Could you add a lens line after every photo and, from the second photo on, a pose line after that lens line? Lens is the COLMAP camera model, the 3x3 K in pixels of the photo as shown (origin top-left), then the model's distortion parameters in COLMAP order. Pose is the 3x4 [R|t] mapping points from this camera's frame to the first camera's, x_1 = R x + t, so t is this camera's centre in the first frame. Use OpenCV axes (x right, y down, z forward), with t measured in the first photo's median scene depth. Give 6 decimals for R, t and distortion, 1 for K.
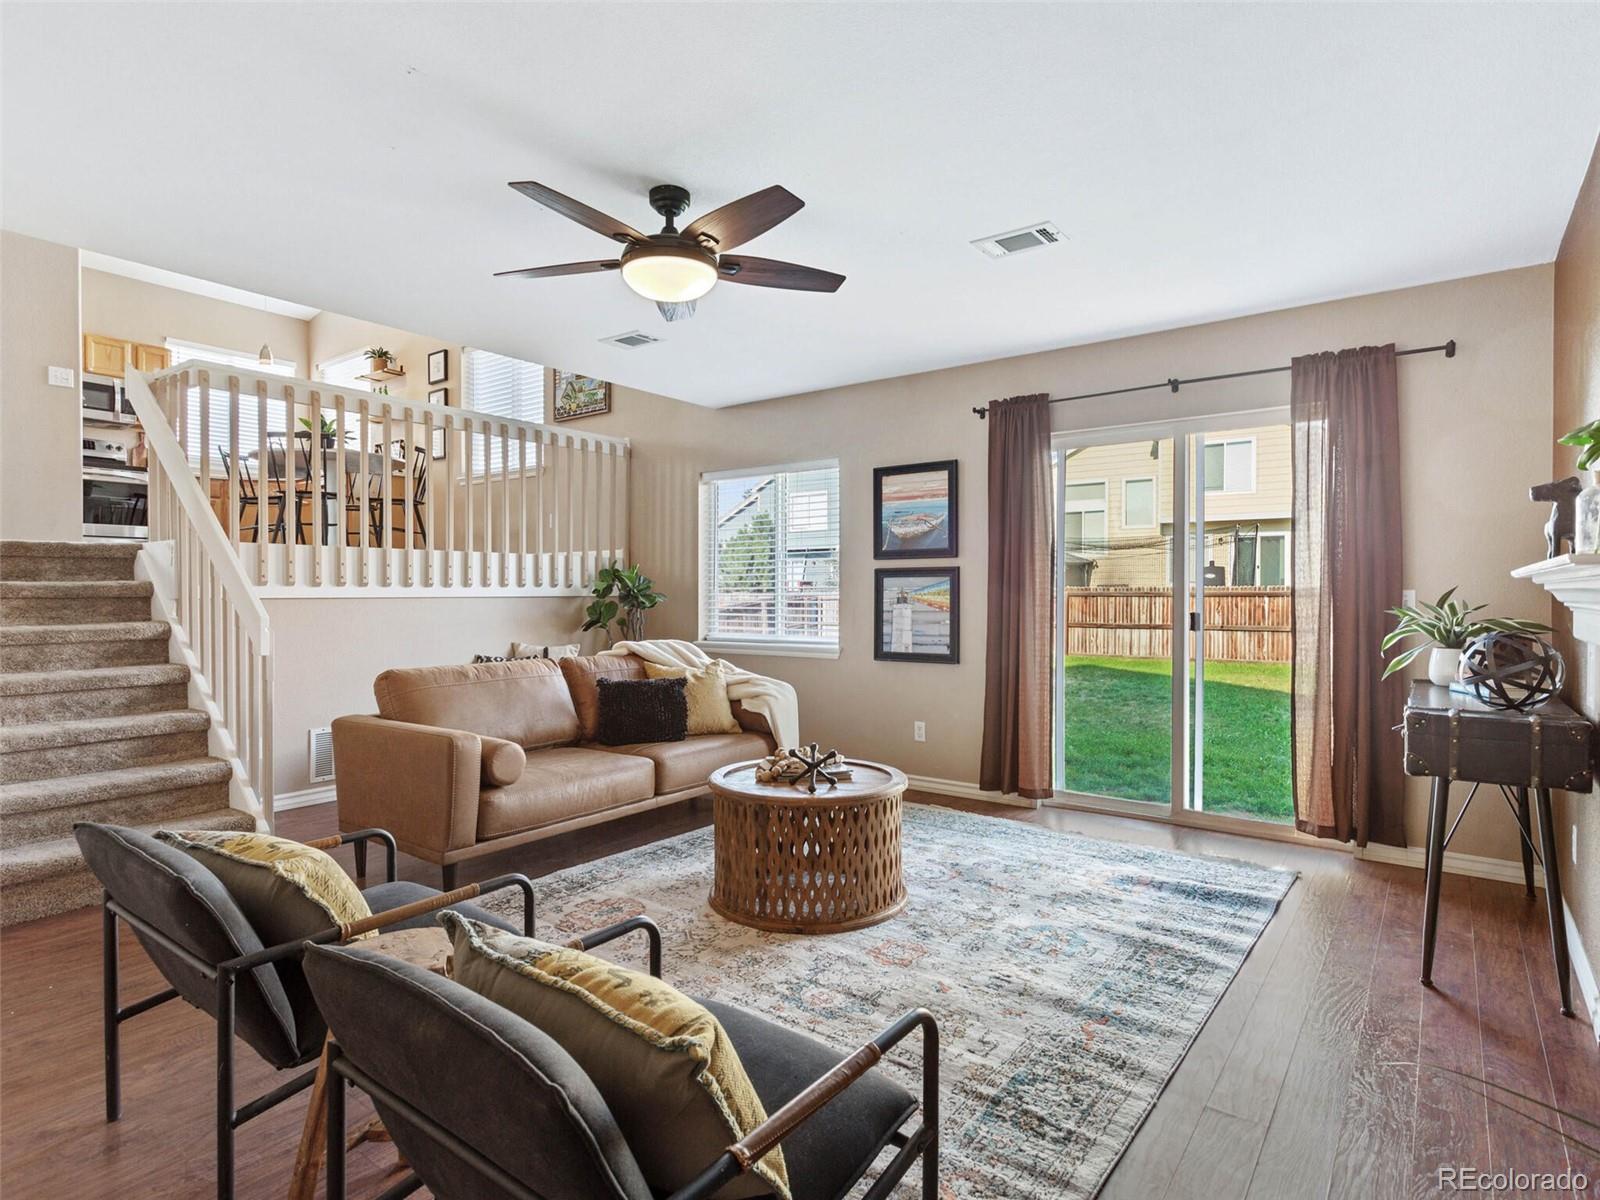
lens RADIAL K [[851.6, 0, 797.6], [0, 851.6, 598.1], [0, 0, 1]] dist [0.005384, -0.000719]
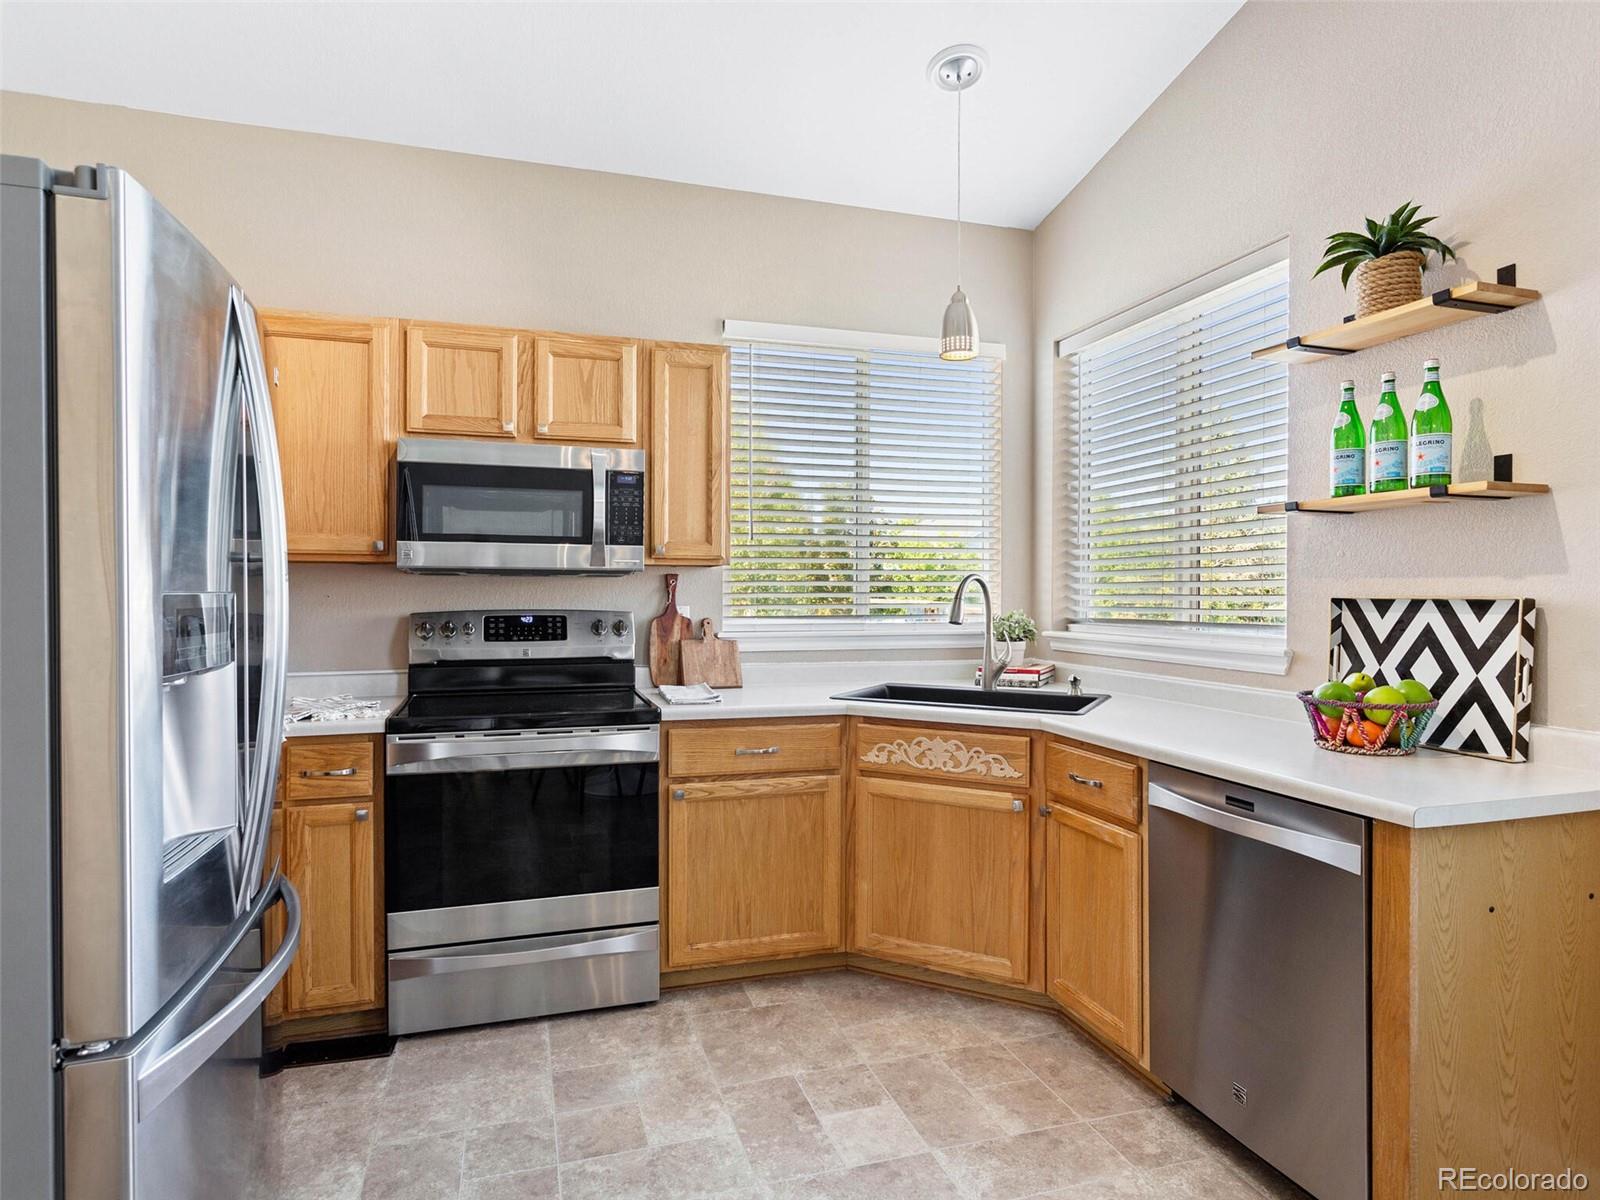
lens RADIAL K [[916.2, 0, 799.9], [0, 916.2, 594.4], [0, 0, 1]] dist [-0.006611, 0.001855]
pose [[0.809674, 0.004196, -0.586865, -0.493900], [-0.008249, 0.999957, -0.004231, -0.189866], [0.586822, 0.008266, 0.809674, 0.722601]]
